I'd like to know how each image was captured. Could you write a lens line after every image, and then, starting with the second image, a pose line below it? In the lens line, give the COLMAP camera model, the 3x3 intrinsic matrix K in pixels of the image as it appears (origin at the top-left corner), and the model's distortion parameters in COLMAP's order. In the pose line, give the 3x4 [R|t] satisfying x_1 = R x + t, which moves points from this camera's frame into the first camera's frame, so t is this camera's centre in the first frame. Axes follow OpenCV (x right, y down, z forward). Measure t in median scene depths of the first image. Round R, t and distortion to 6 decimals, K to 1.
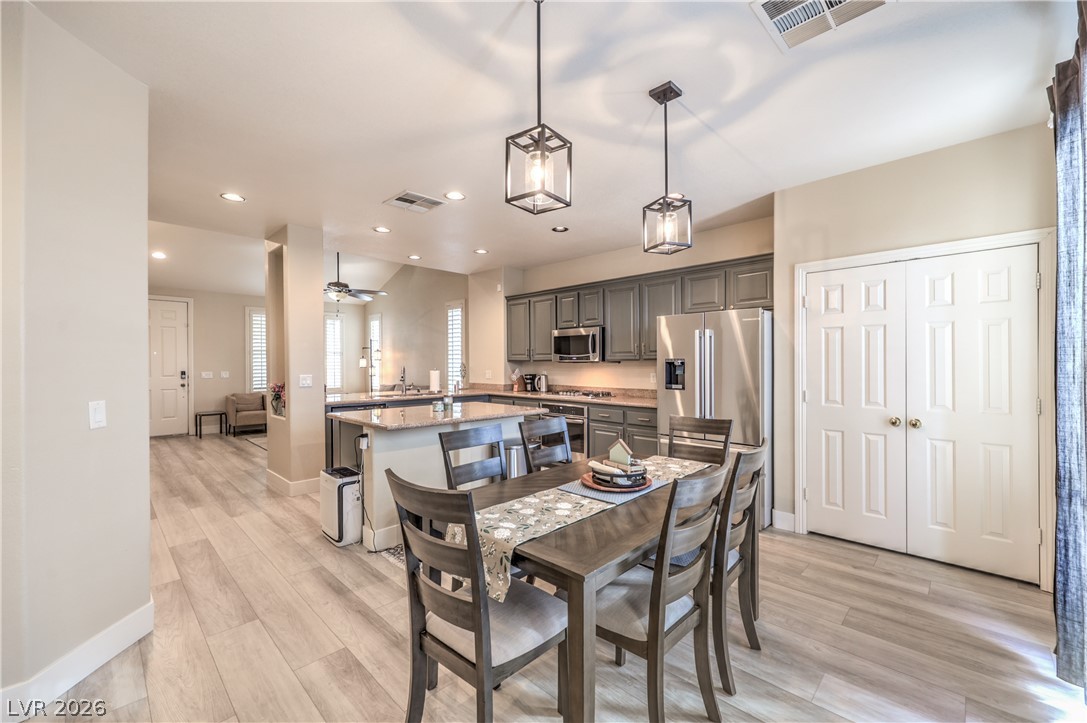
lens RADIAL K [[445.7, 0, 541.9], [0, 445.7, 364.7], [0, 0, 1]] dist [0.002865, -0.000176]
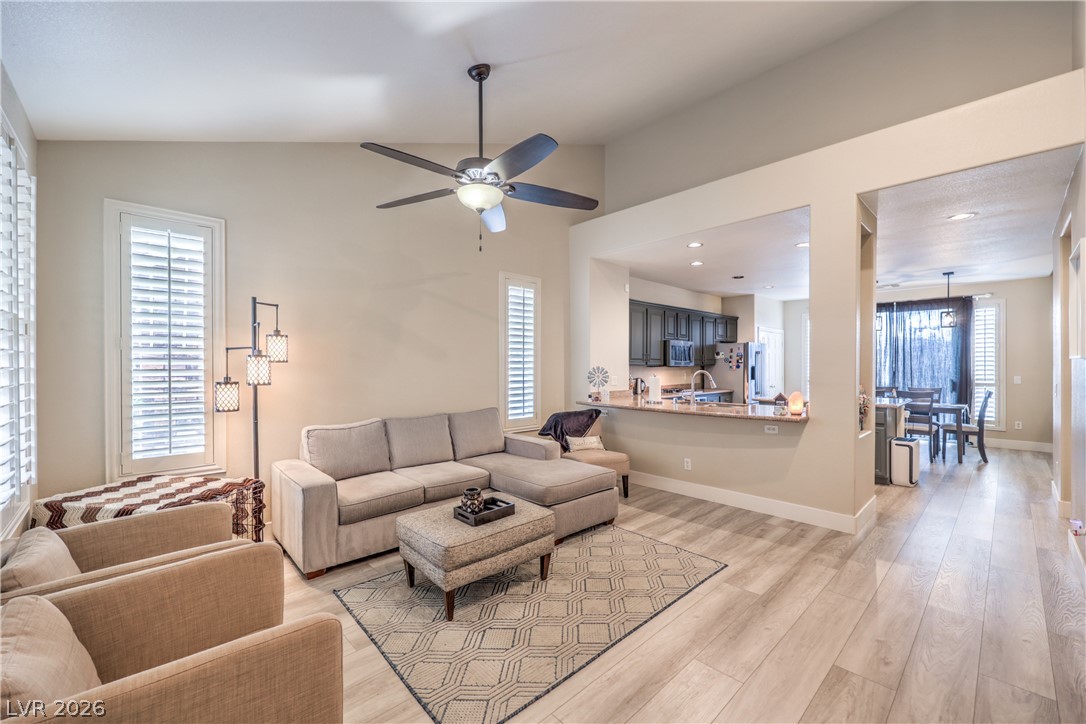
lens RADIAL K [[445.3, 0, 545.8], [0, 445.3, 369.1], [0, 0, 1]] dist [0.002865, -0.000176]
pose [[0.020144, -0.005230, 0.999783, -1.078659], [0.008078, 0.999955, 0.005068, -0.006781], [-0.999764, 0.007975, 0.020186, 1.194681]]
